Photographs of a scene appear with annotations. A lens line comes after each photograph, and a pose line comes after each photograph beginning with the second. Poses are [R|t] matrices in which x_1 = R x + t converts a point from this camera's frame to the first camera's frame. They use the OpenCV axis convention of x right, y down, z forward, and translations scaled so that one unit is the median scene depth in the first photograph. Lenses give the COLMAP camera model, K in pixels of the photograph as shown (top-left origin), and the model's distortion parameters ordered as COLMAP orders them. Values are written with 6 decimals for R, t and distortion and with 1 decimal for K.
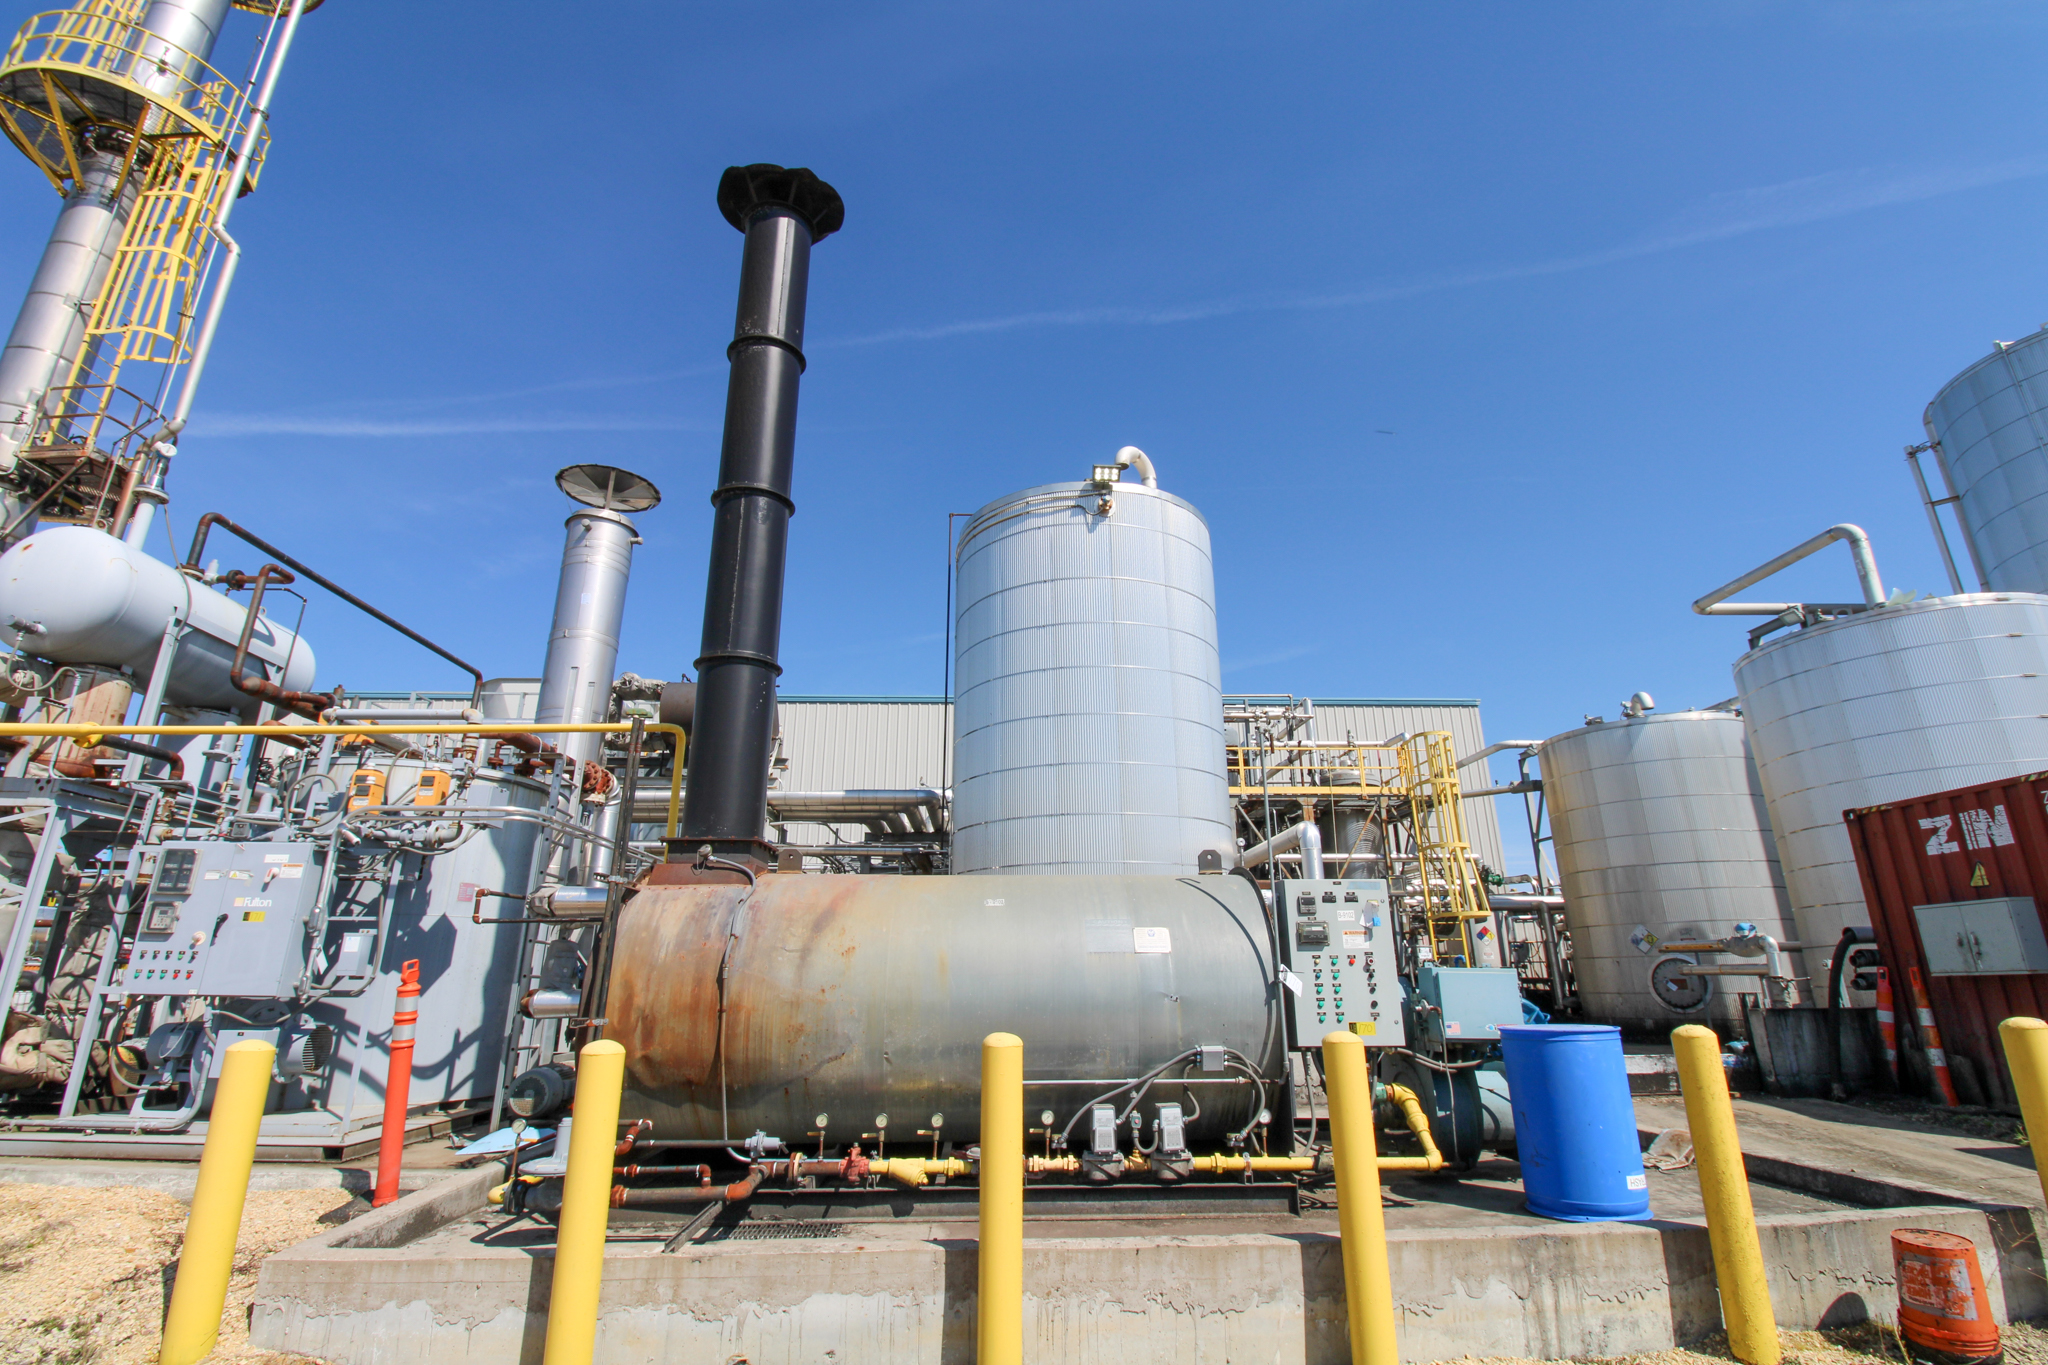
lens RADIAL K [[945.1, 0, 1017.7], [0, 945.1, 678.2], [0, 0, 1]] dist [-0.005096, -0.001964]
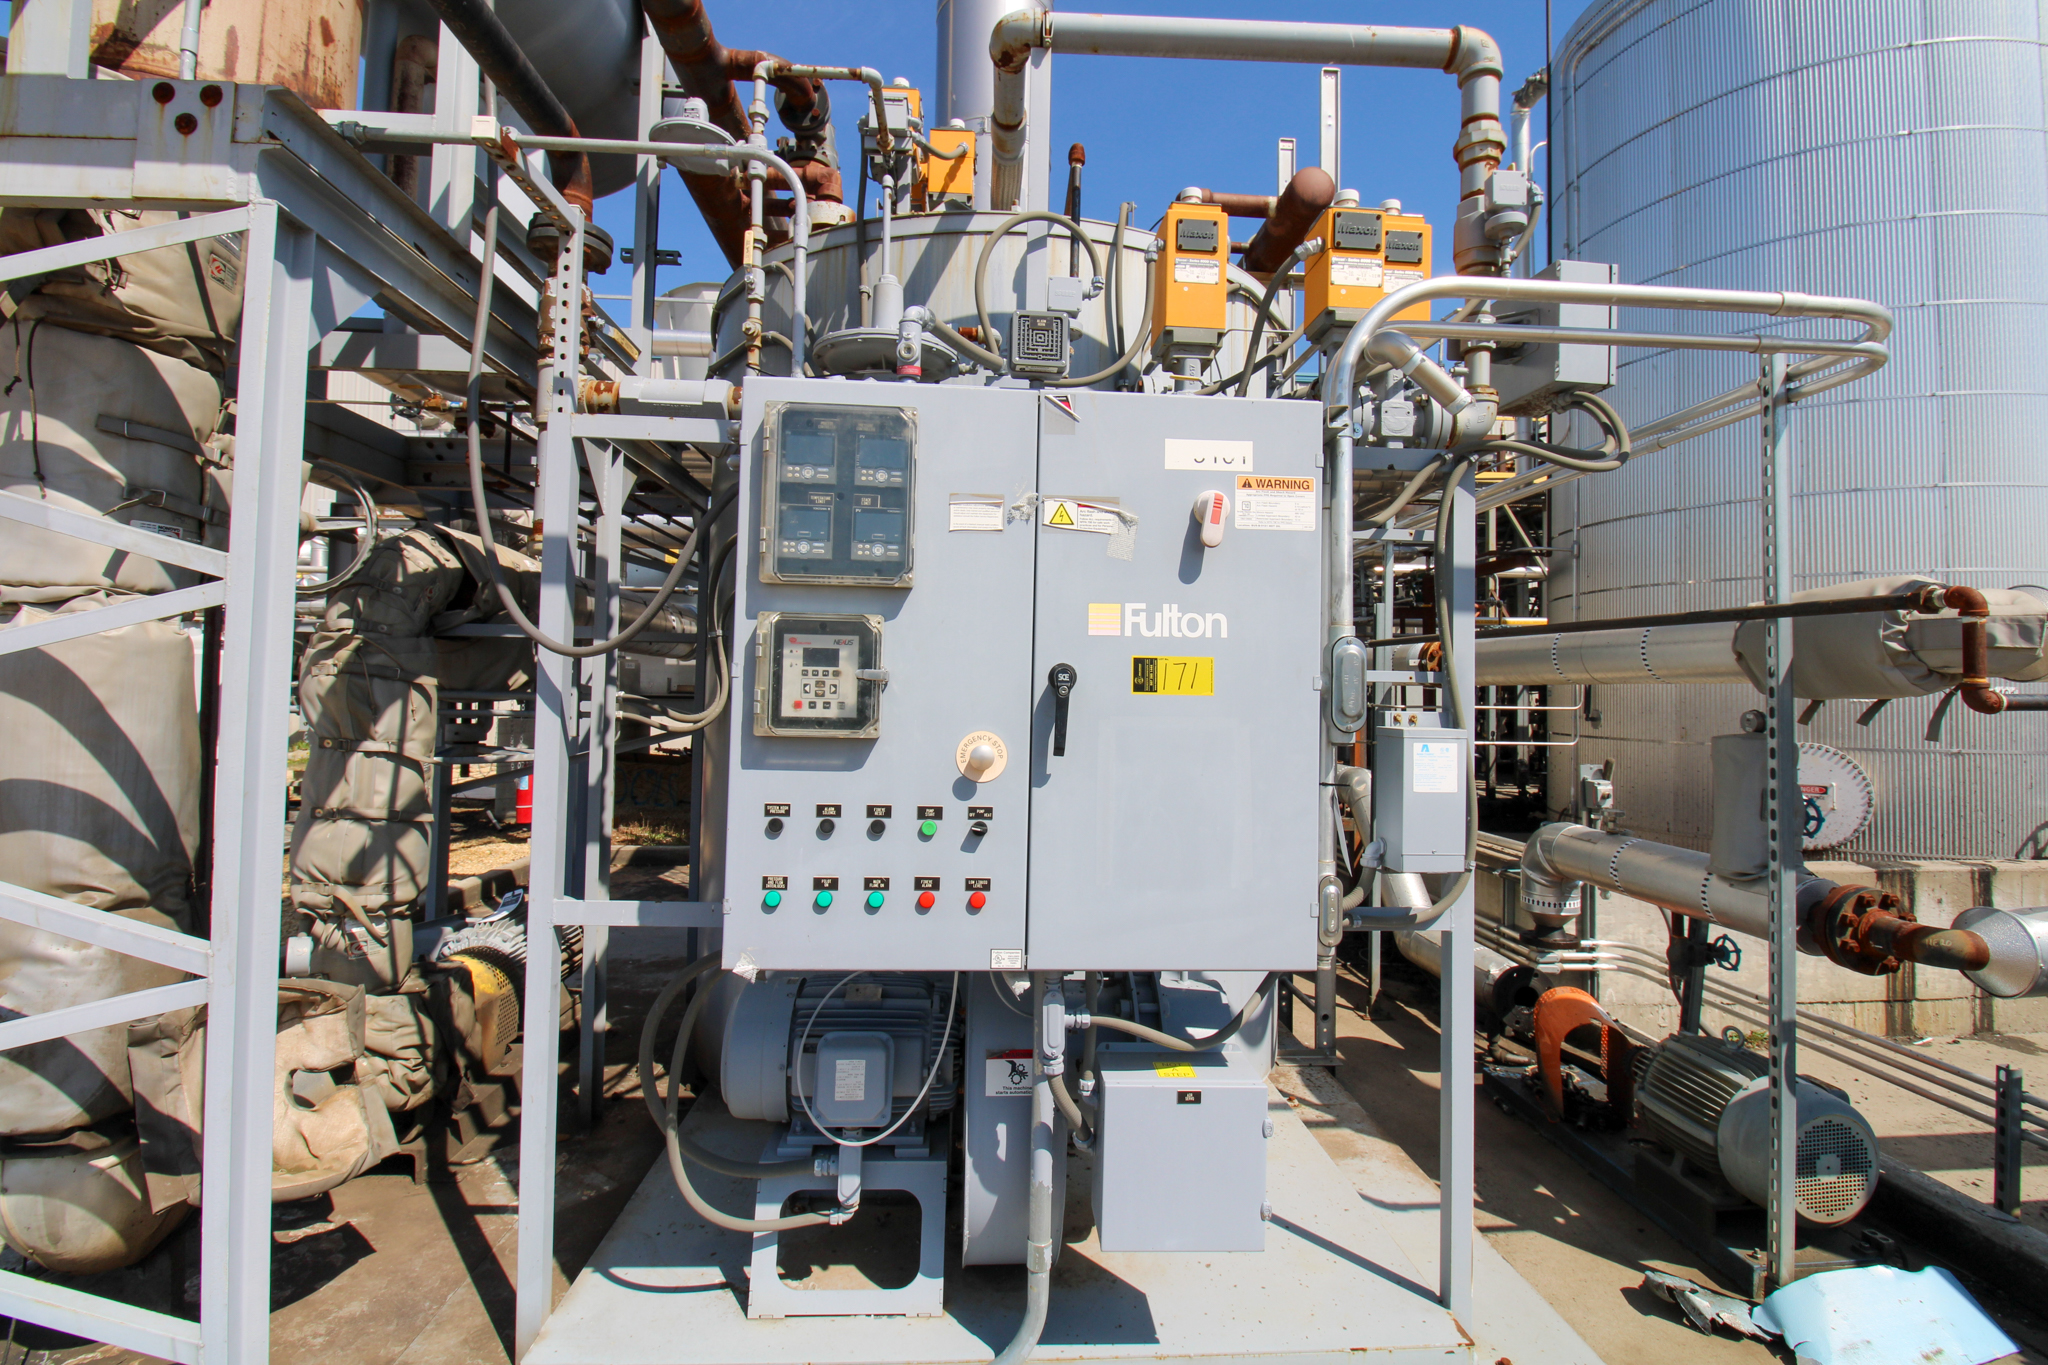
lens RADIAL K [[945.1, 0, 1028.1], [0, 945.1, 666.1], [0, 0, 1]] dist [-0.005096, -0.001964]
pose [[0.999421, 0.014539, 0.030746, -0.852694], [-0.022614, 0.959311, 0.281445, 0.177657], [-0.025403, -0.281977, 0.959085, 0.748270]]
